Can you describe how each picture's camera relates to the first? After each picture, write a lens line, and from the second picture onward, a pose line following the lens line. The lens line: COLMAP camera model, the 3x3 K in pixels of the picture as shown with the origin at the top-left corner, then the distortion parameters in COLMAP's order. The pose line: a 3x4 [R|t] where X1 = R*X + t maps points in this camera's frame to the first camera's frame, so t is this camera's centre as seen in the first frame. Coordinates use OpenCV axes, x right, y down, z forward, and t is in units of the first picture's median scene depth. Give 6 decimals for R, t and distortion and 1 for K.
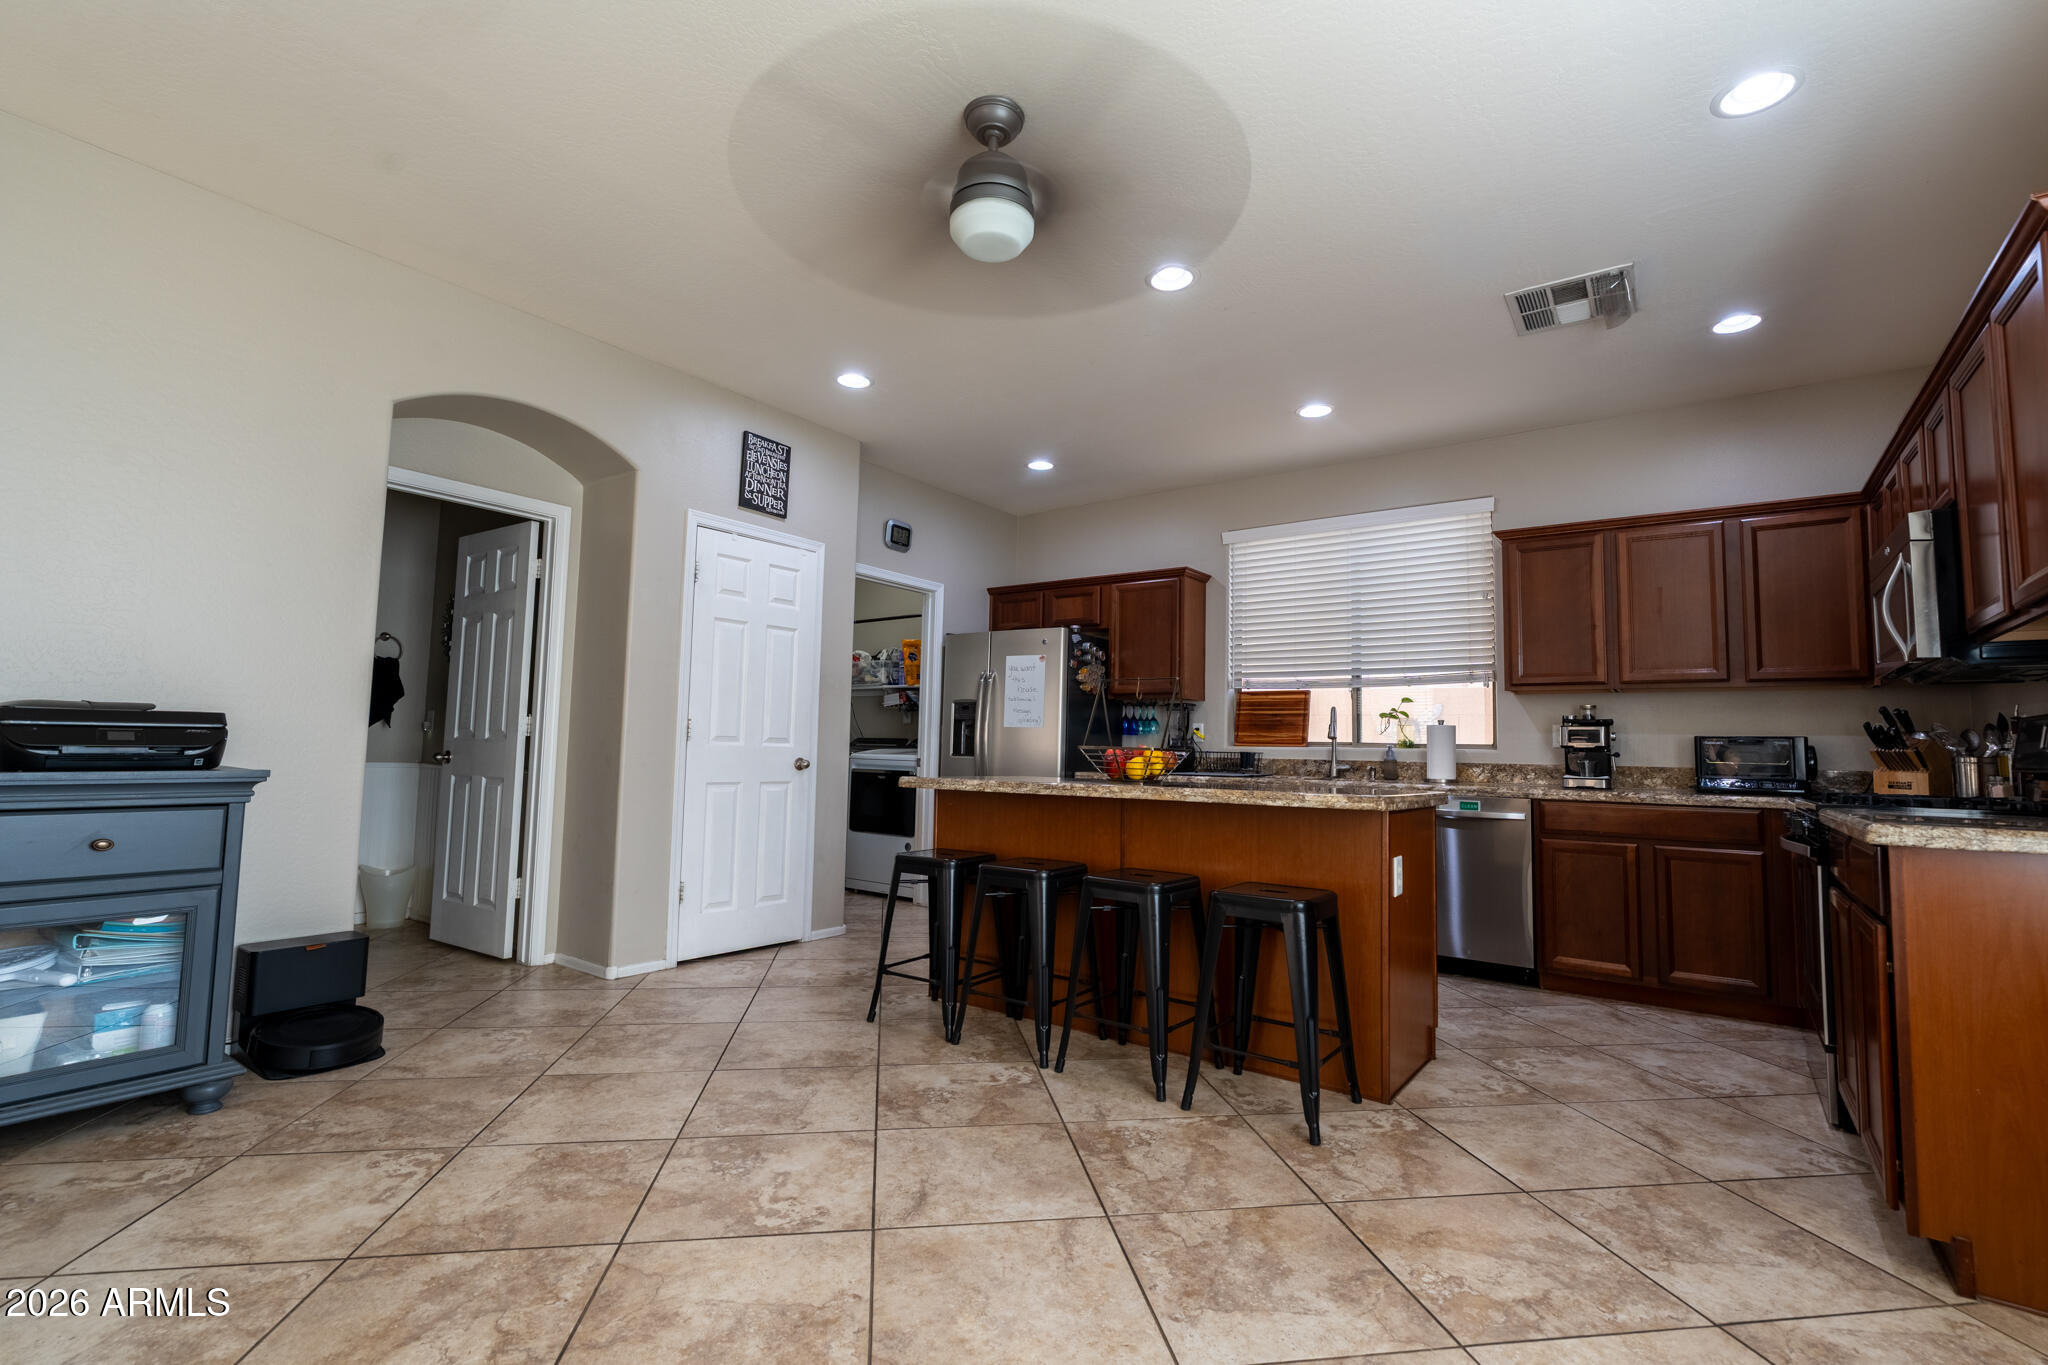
lens RADIAL K [[915.8, 0, 1026.3], [0, 915.8, 678.8], [0, 0, 1]] dist [-0.006909, 0.002621]
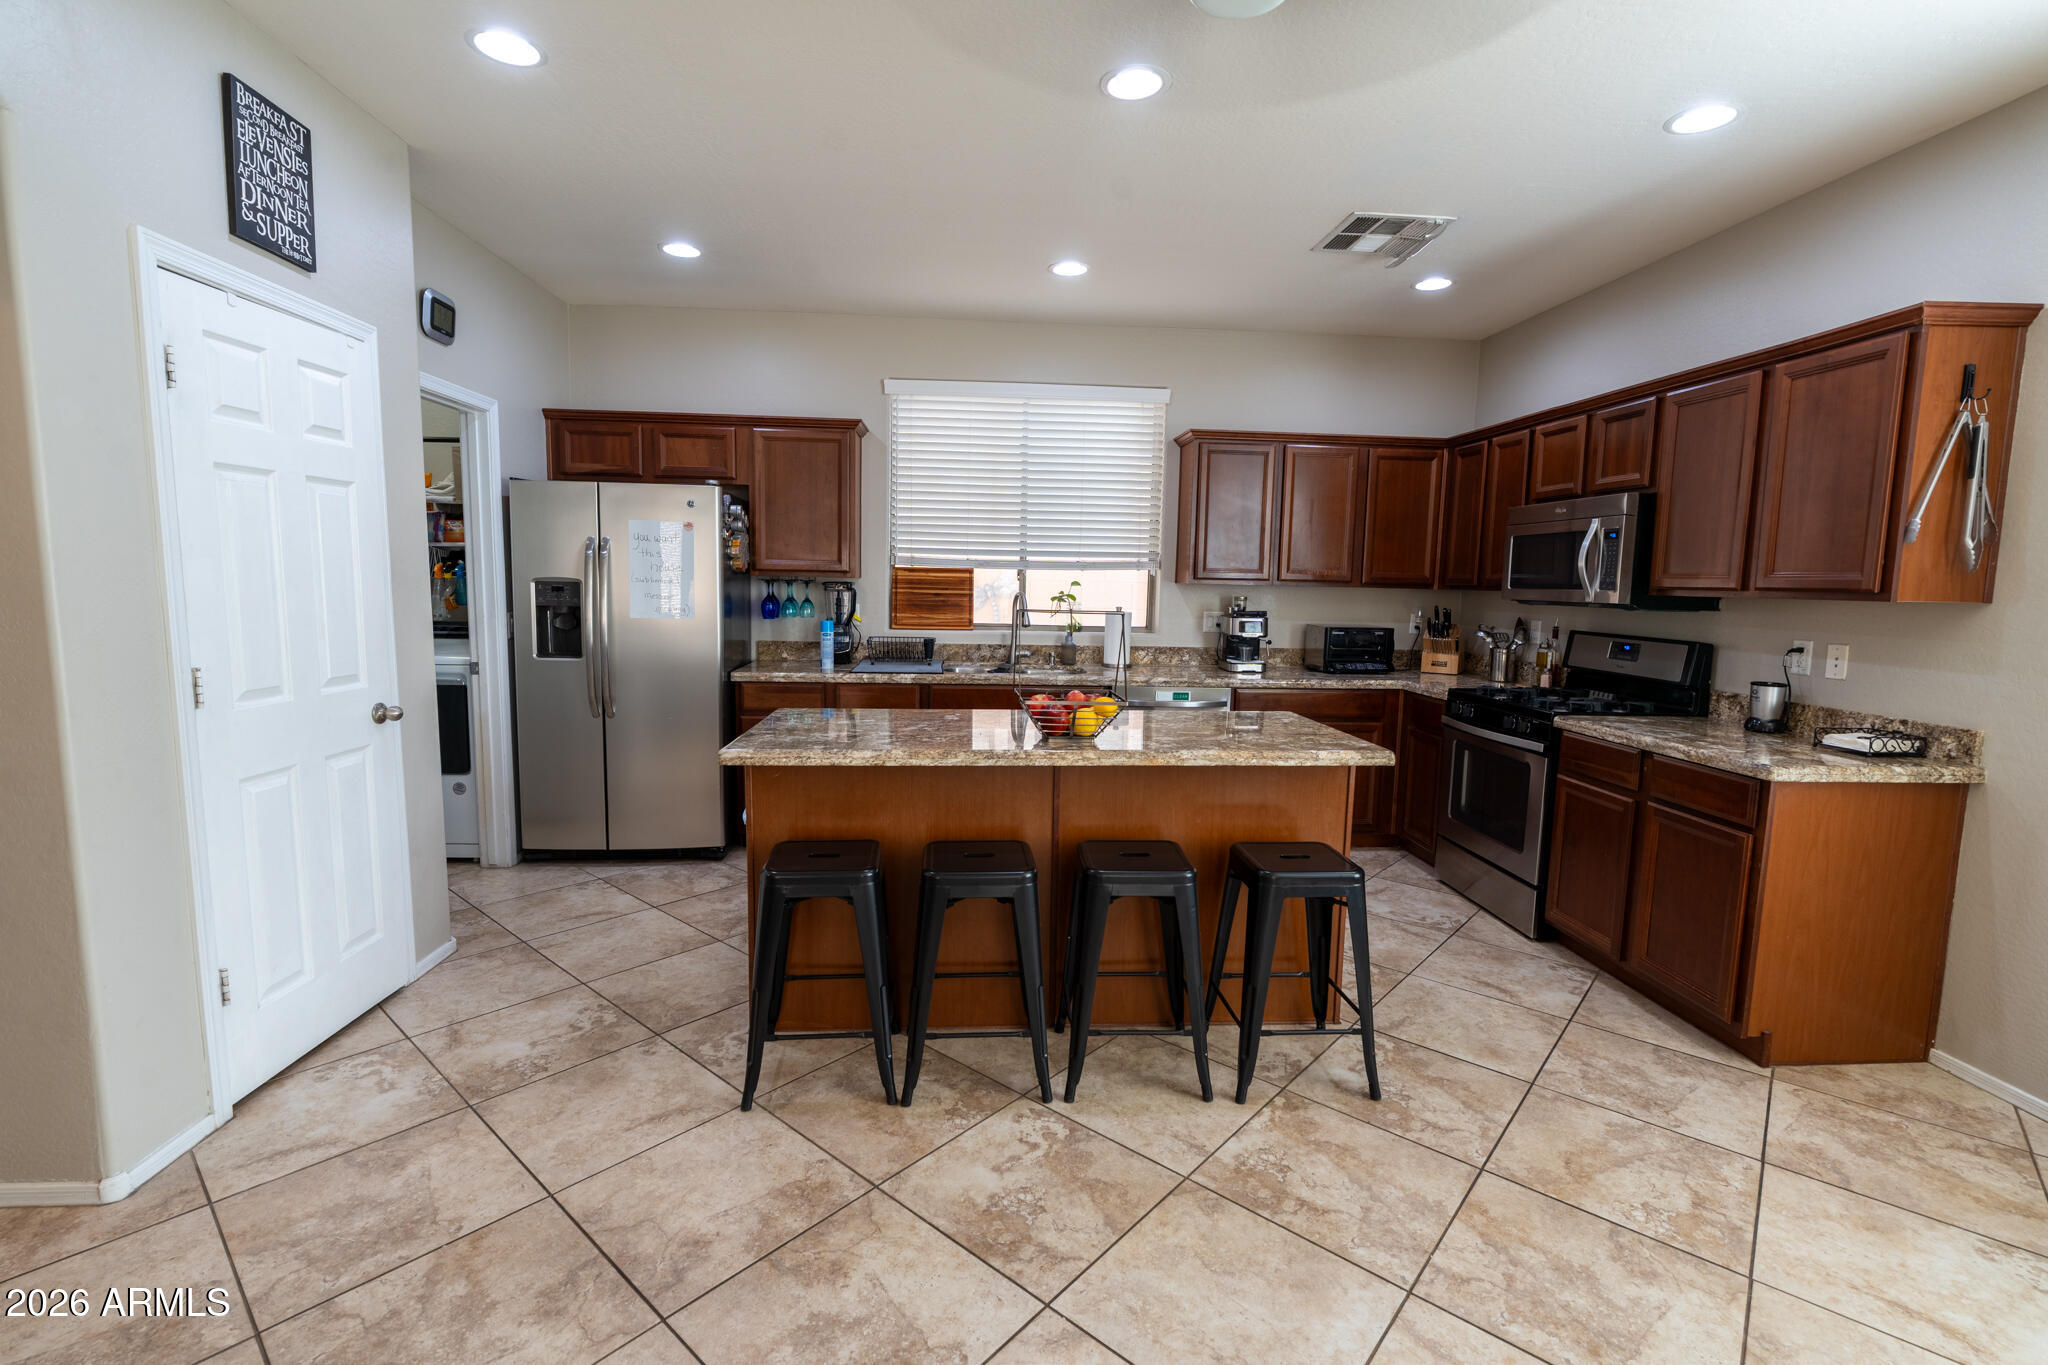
lens RADIAL K [[915.8, 0, 1026.3], [0, 915.8, 678.8], [0, 0, 1]] dist [-0.006909, 0.002621]
pose [[0.763063, -0.078582, 0.641530, -0.324280], [-0.054438, 0.981240, 0.184943, -0.066150], [-0.644028, -0.176047, 0.744470, 0.304218]]
